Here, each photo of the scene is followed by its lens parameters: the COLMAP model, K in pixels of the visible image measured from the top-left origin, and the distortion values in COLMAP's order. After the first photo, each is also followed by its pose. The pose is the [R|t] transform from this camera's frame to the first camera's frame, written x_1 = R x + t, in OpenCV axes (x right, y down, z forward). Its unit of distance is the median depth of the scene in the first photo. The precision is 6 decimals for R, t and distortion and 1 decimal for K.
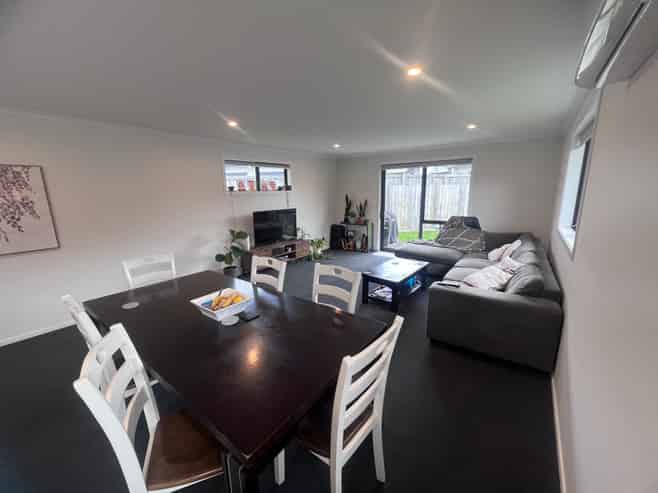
lens RADIAL K [[262.9, 0, 330.3], [0, 262.9, 249.6], [0, 0, 1]] dist [0.003216, 0.000324]
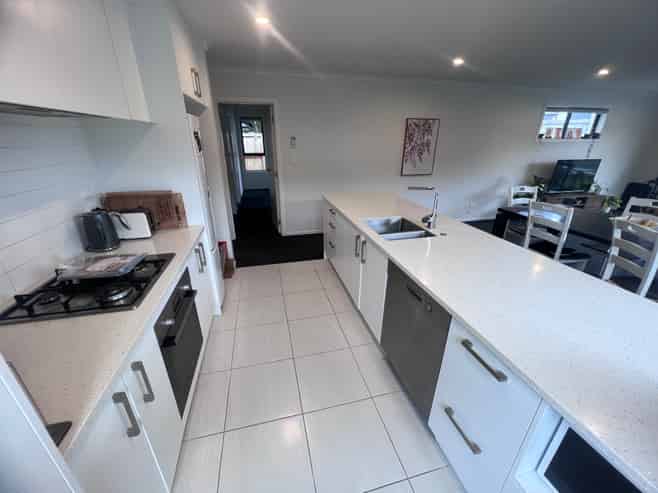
lens RADIAL K [[262.9, 0, 327.4], [0, 262.9, 243.4], [0, 0, 1]] dist [0.003216, 0.000324]
pose [[0.778889, 0.255428, -0.572791, -0.289467], [-0.157186, 0.963661, 0.215986, 0.084455], [0.607145, -0.078194, 0.790734, -0.365755]]
